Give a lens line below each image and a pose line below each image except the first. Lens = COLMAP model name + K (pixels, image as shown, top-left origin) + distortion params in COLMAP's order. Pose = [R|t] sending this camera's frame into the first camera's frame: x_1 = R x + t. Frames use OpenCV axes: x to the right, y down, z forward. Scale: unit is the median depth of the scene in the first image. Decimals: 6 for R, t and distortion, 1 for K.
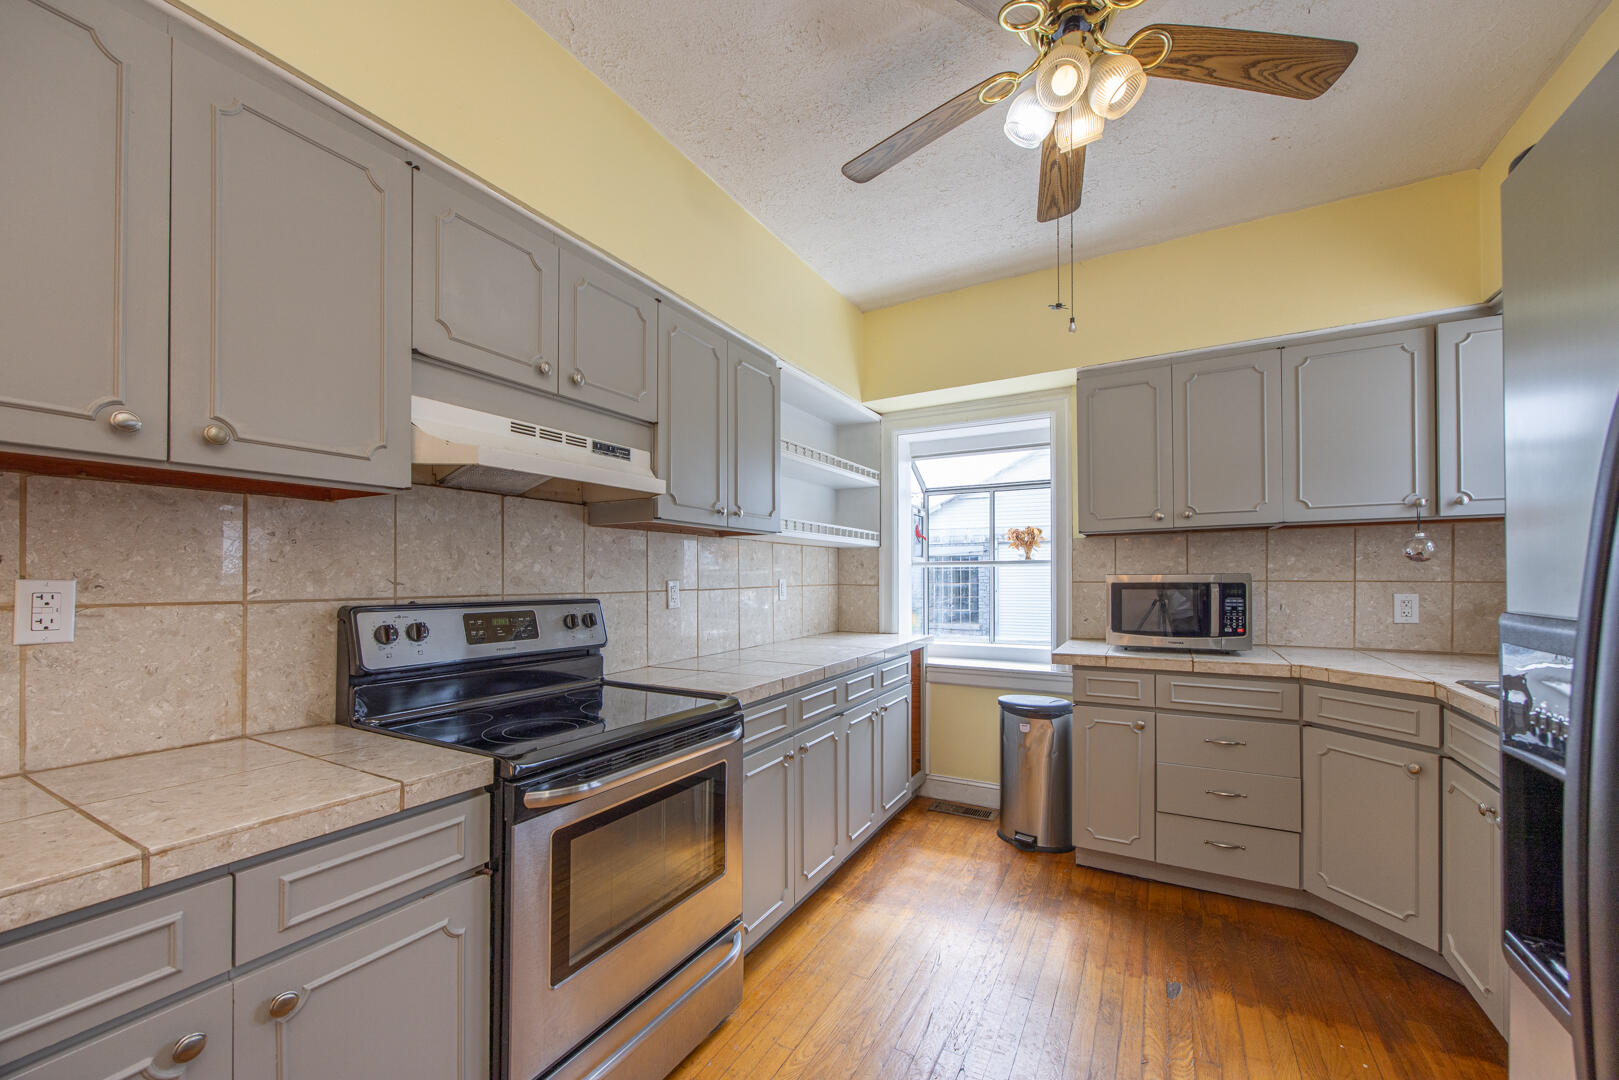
lens RADIAL K [[638.6, 0, 813.7], [0, 638.6, 578.7], [0, 0, 1]] dist [-0.000949, -0.000009]
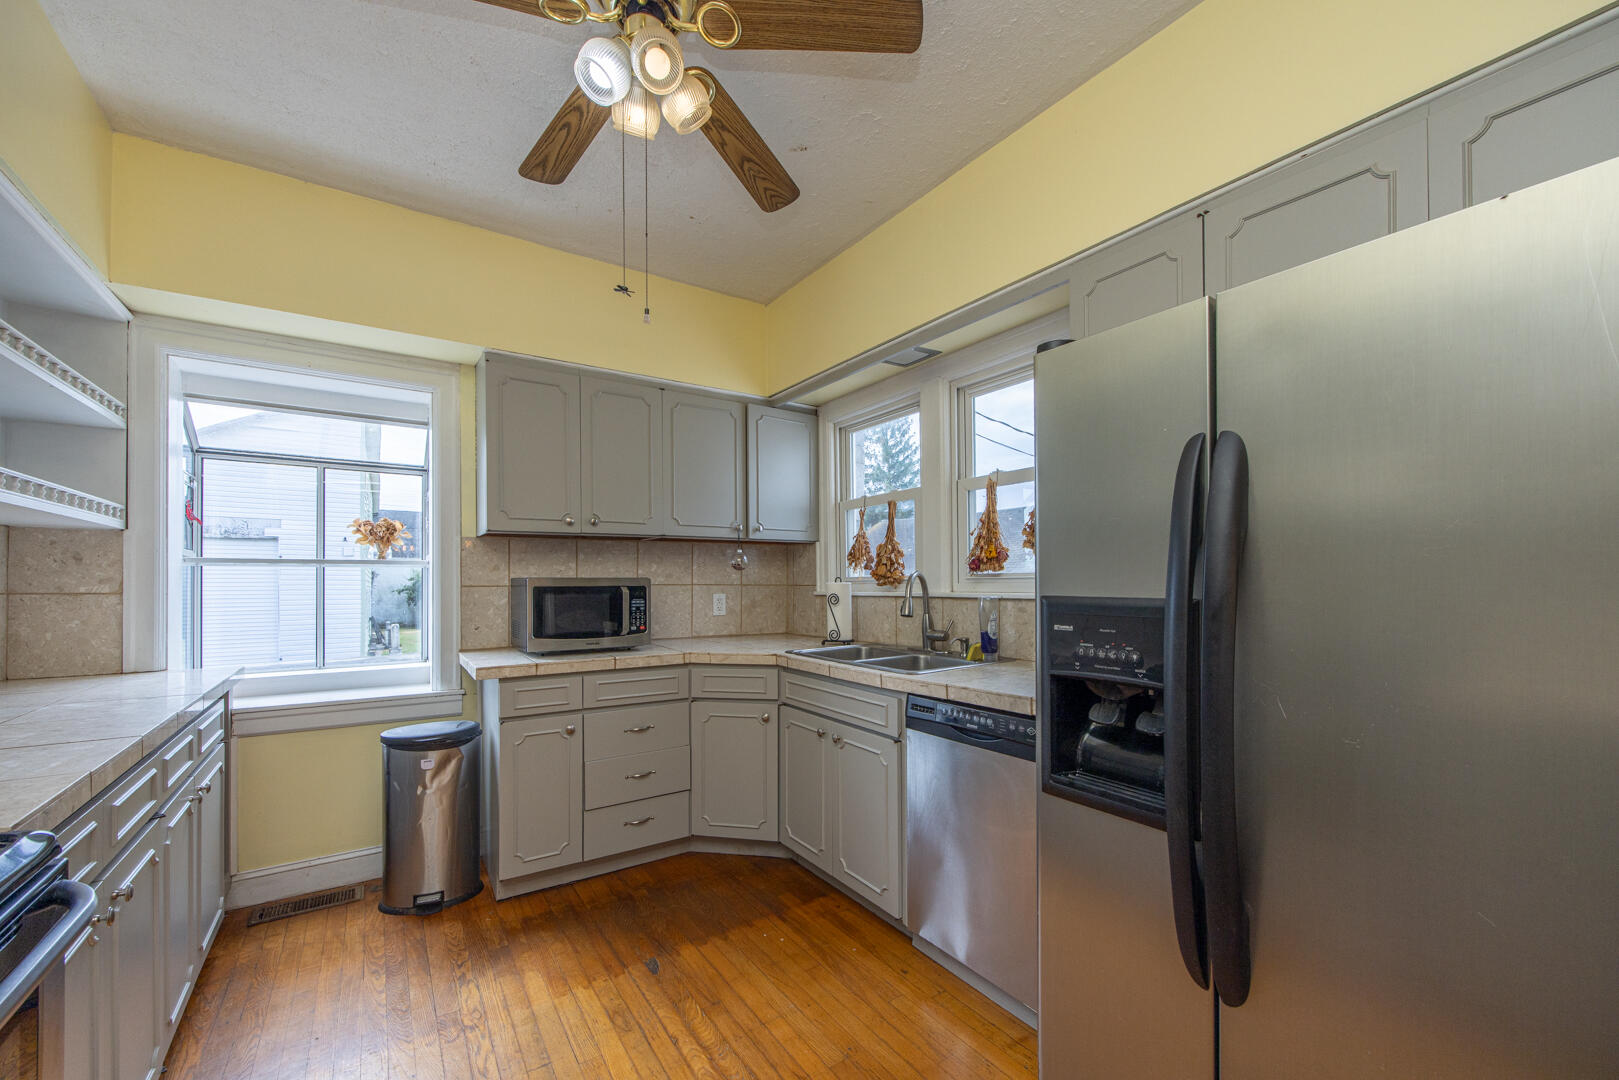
lens RADIAL K [[638.6, 0, 813.7], [0, 638.6, 578.7], [0, 0, 1]] dist [-0.000949, -0.000009]
pose [[0.441784, 0.006807, 0.897096, -0.219325], [0.002189, 0.999960, -0.008666, 0.004311], [-0.897119, 0.005792, 0.441752, 0.222944]]
